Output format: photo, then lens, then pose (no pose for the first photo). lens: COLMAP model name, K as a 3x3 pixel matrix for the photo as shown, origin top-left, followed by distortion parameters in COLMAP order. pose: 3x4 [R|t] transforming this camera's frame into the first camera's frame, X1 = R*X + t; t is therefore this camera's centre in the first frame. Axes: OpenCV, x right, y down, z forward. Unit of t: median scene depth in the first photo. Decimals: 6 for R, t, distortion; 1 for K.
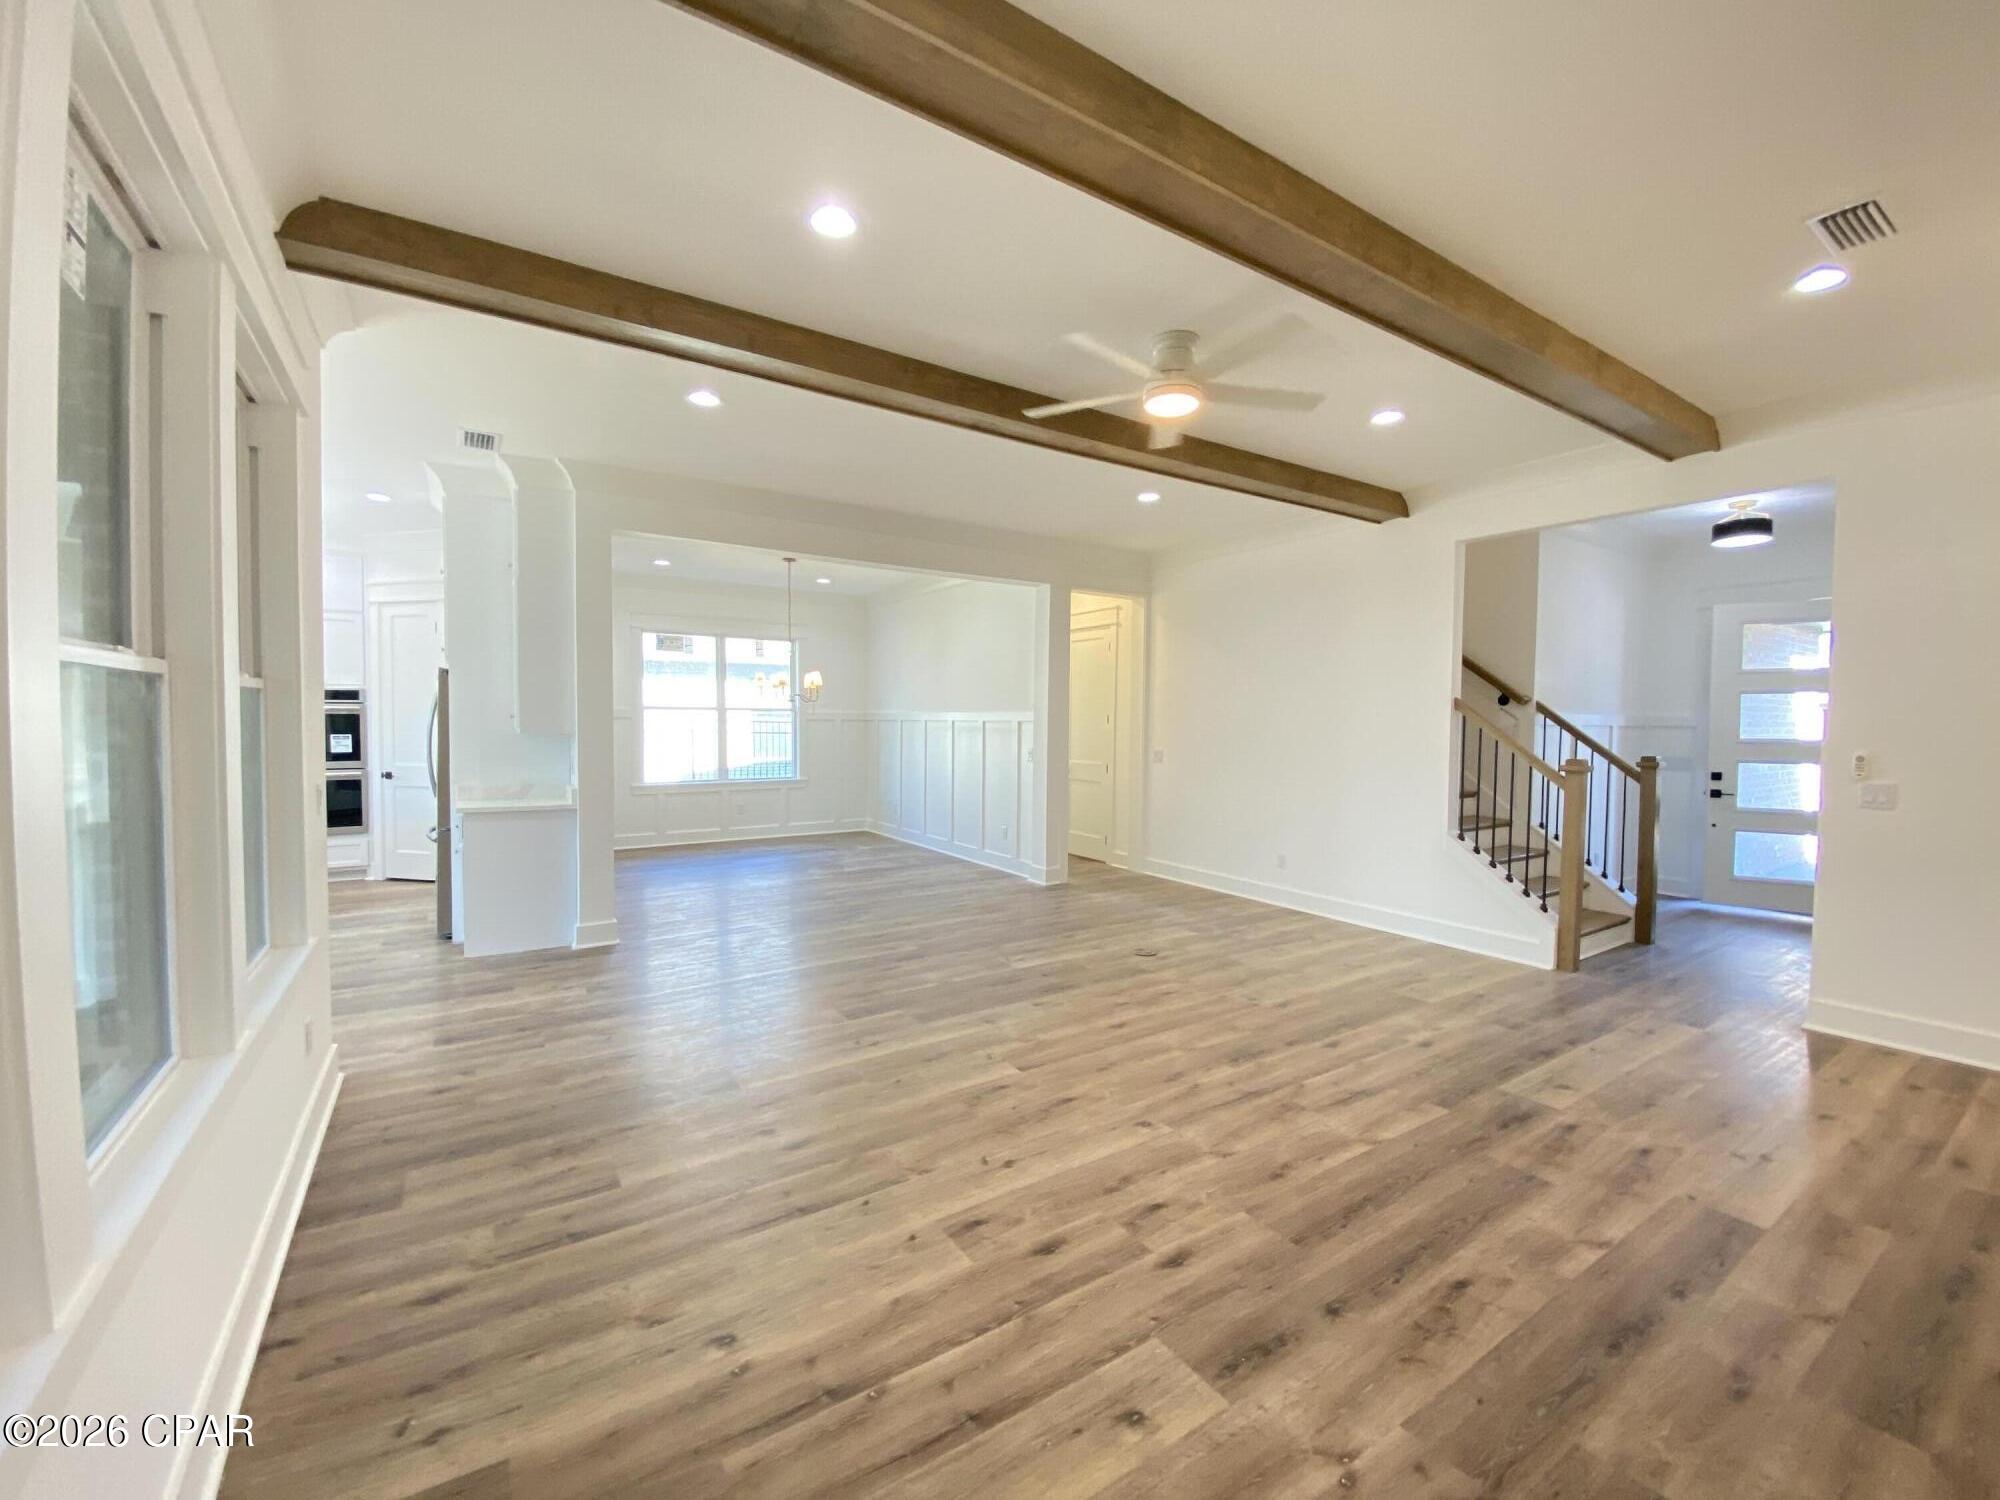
lens RADIAL K [[807.4, 0, 978.8], [0, 807.4, 759.5], [0, 0, 1]] dist [0.010897, -0.012434]
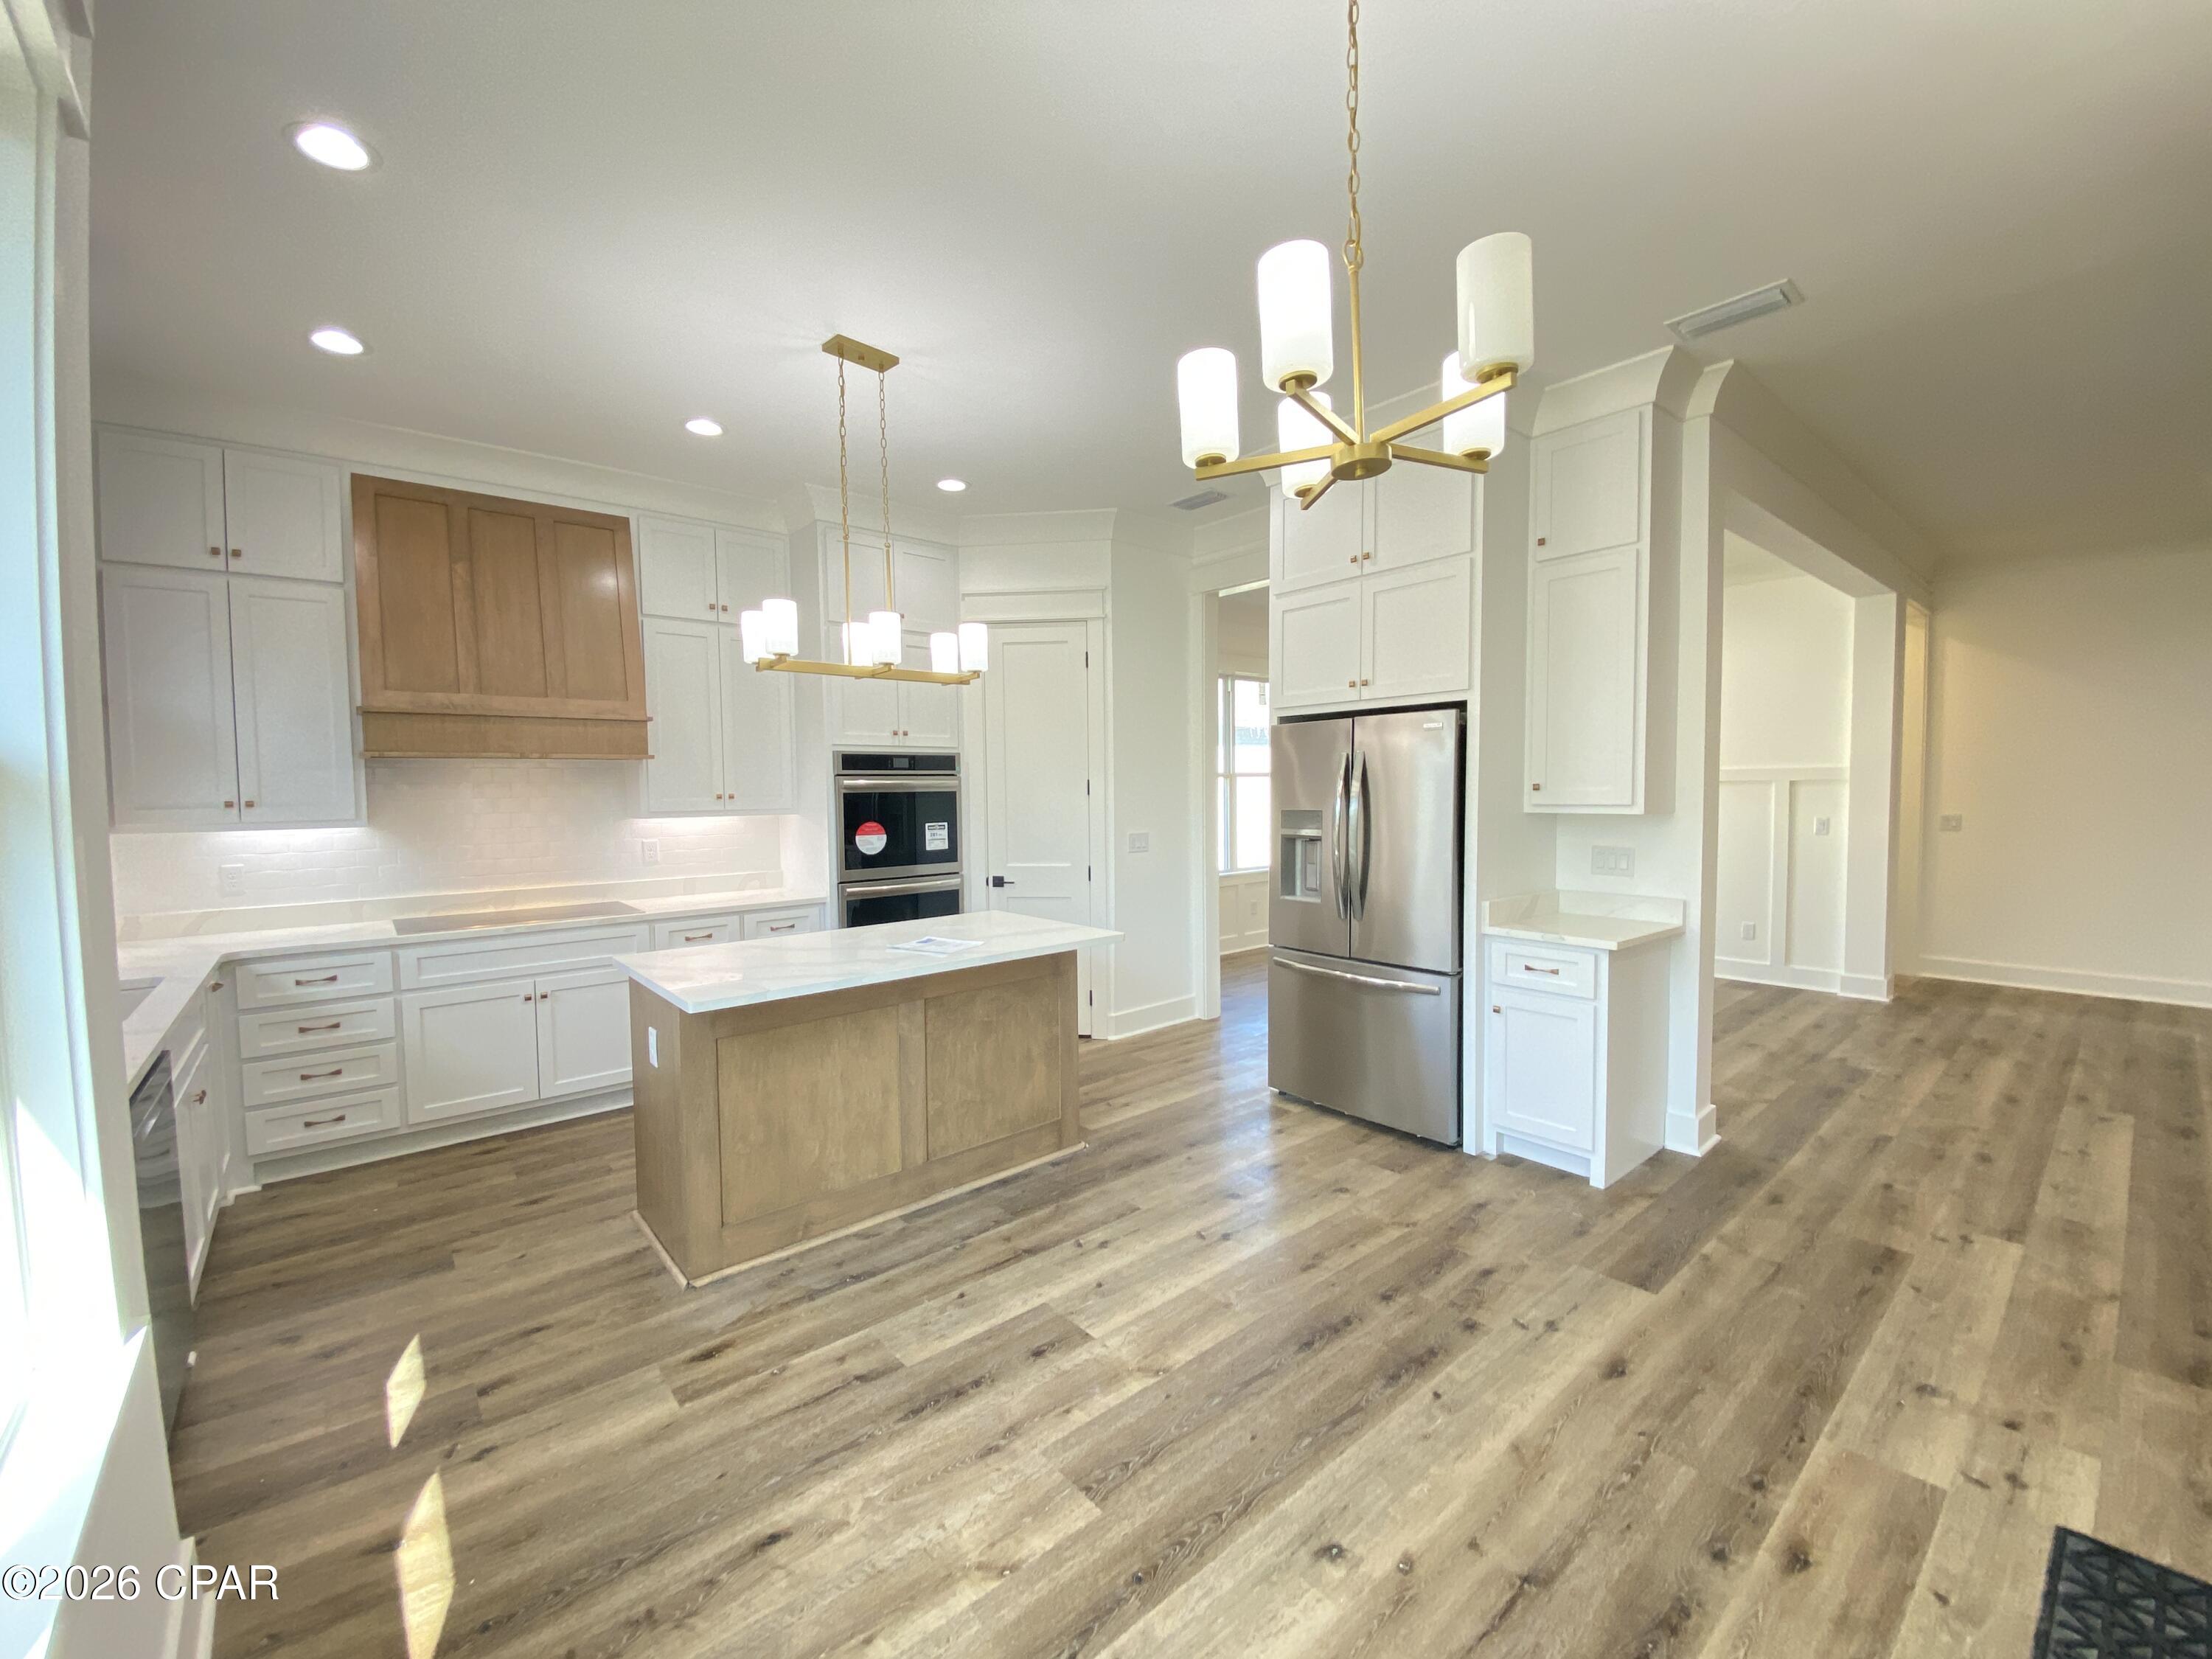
lens RADIAL K [[893.0, 0, 1097.6], [0, 893.0, 826.6], [0, 0, 1]] dist [0.010897, -0.012434]
pose [[0.990991, -0.028239, 0.130918, -1.355762], [0.029022, 0.999570, -0.004076, -0.037761], [-0.130746, 0.007839, 0.991385, 0.487493]]
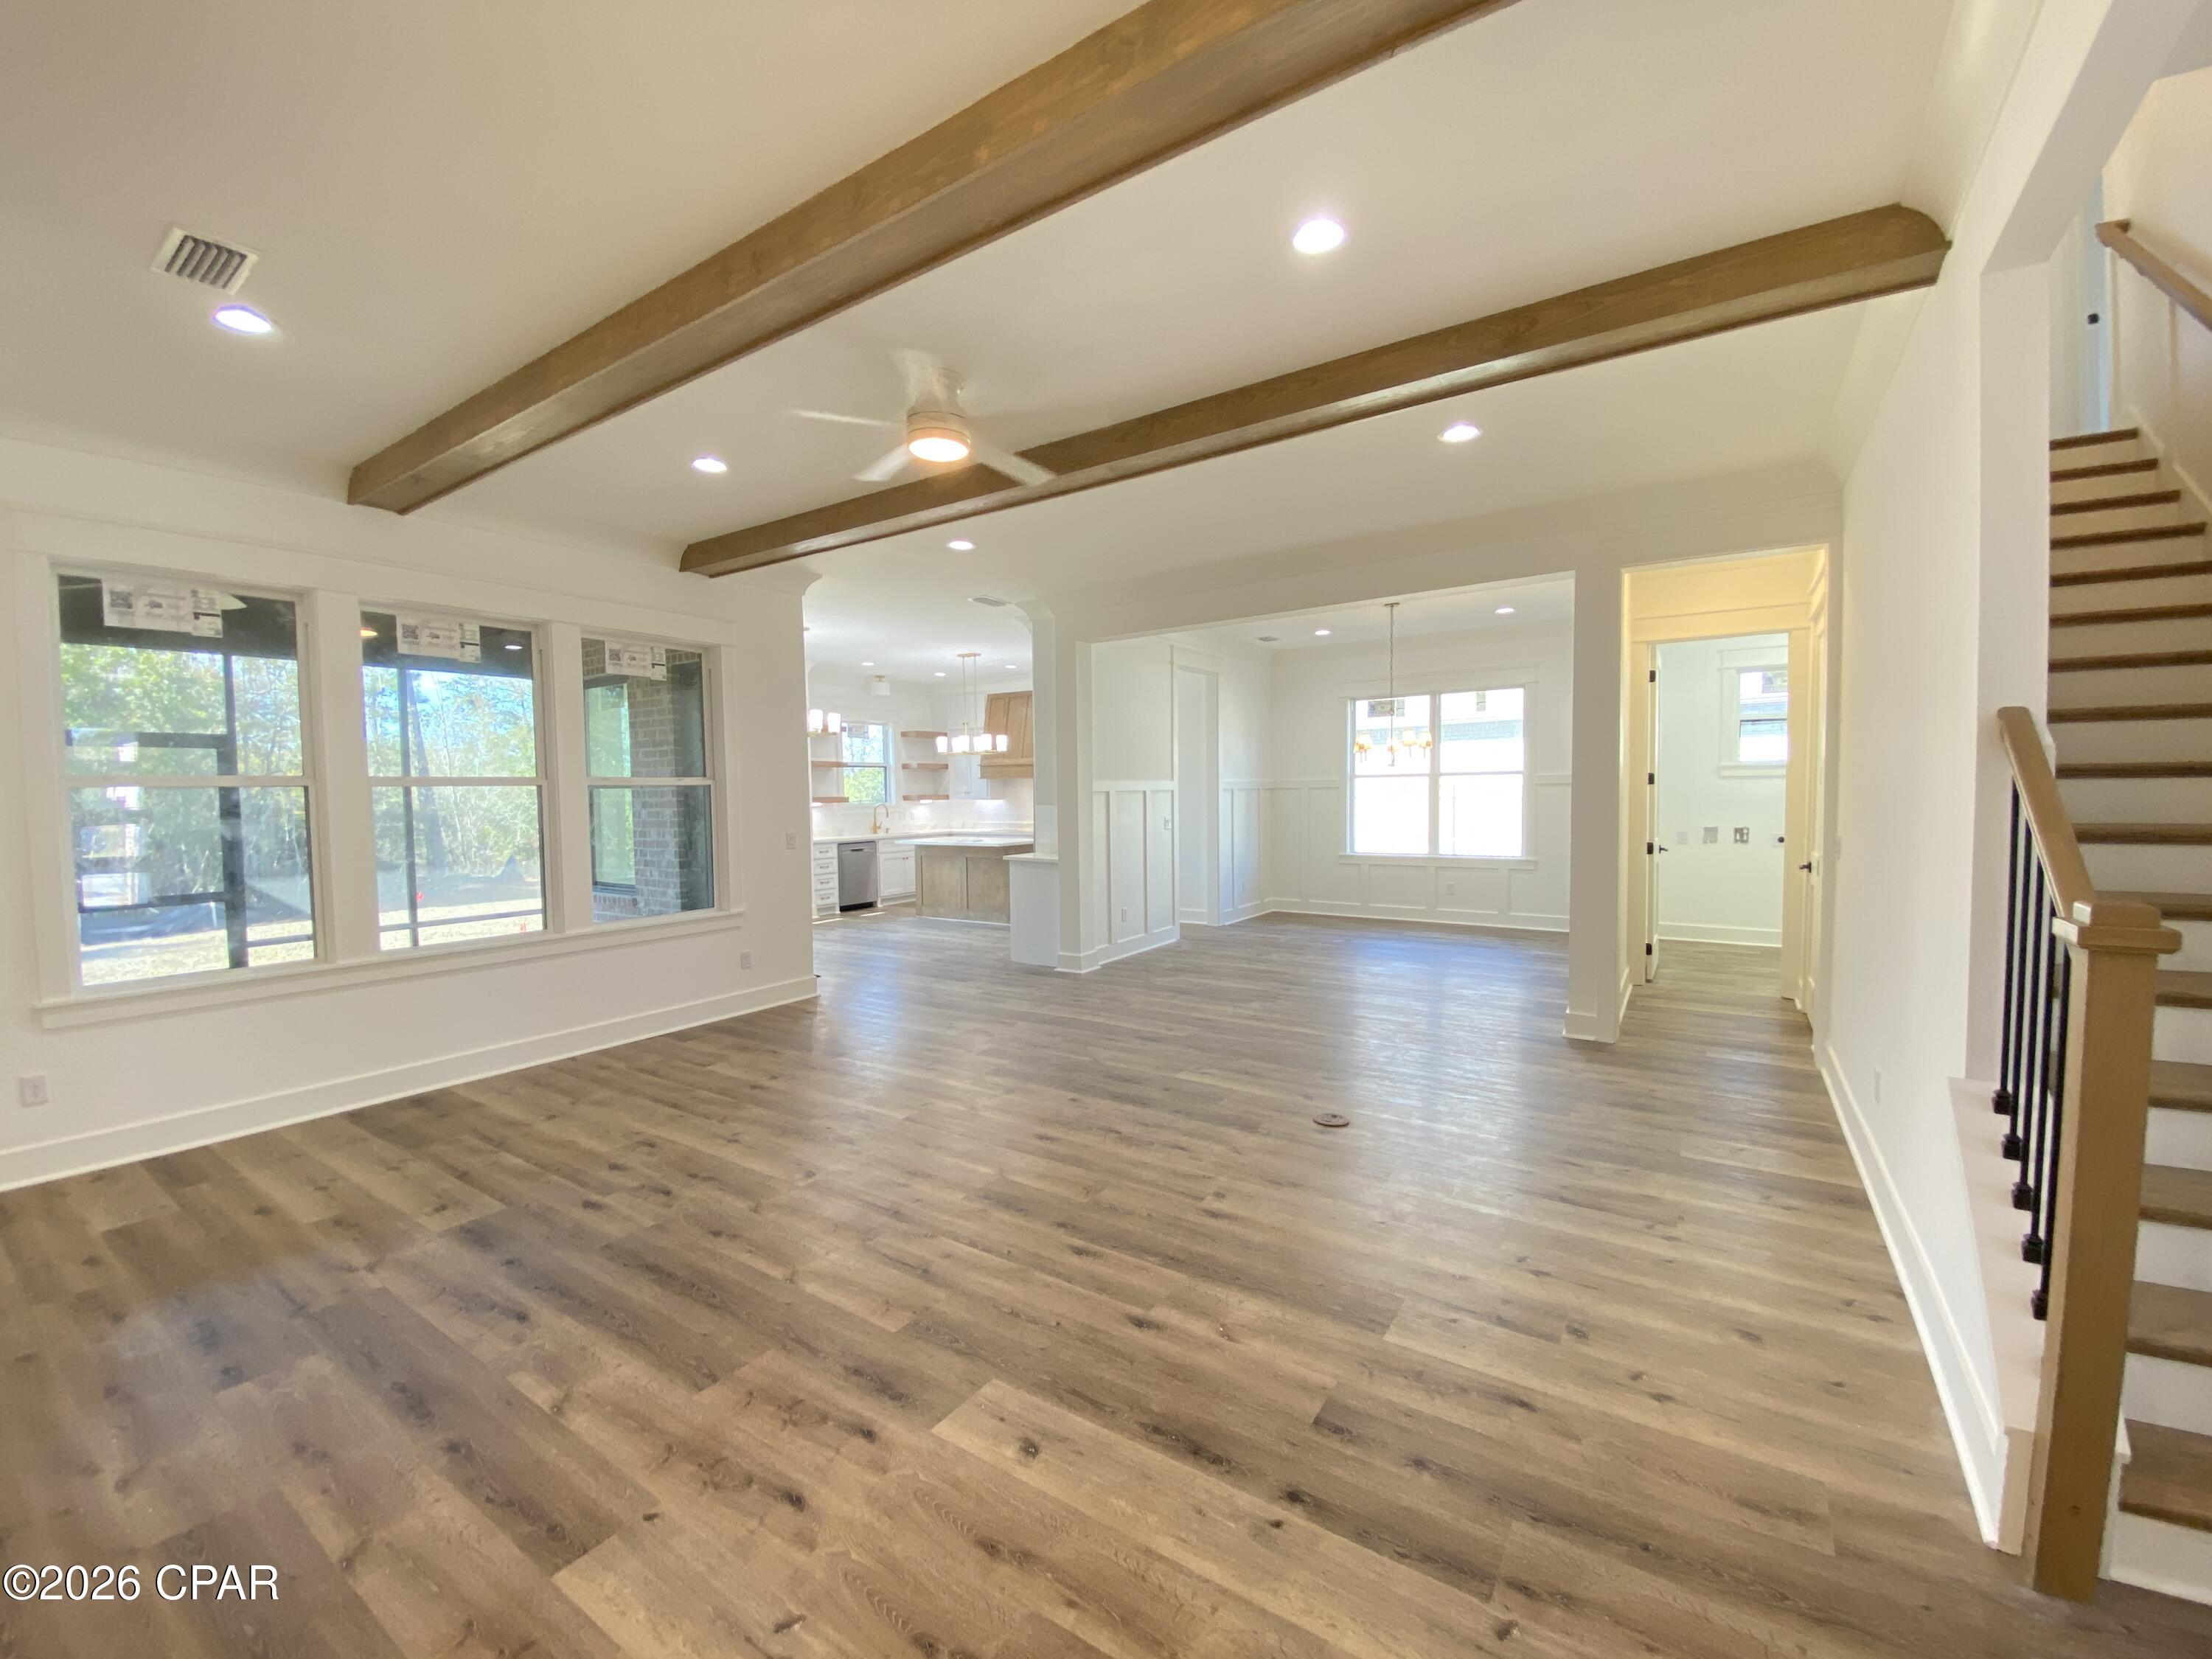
lens RADIAL K [[893.0, 0, 1108.0], [0, 893.0, 831.7], [0, 0, 1]] dist [0.010897, -0.012434]
pose [[0.401459, 0.028050, -0.915447, 1.064006], [-0.026320, 0.999471, 0.019082, -0.023189], [0.915499, 0.016434, 0.401985, 0.656281]]
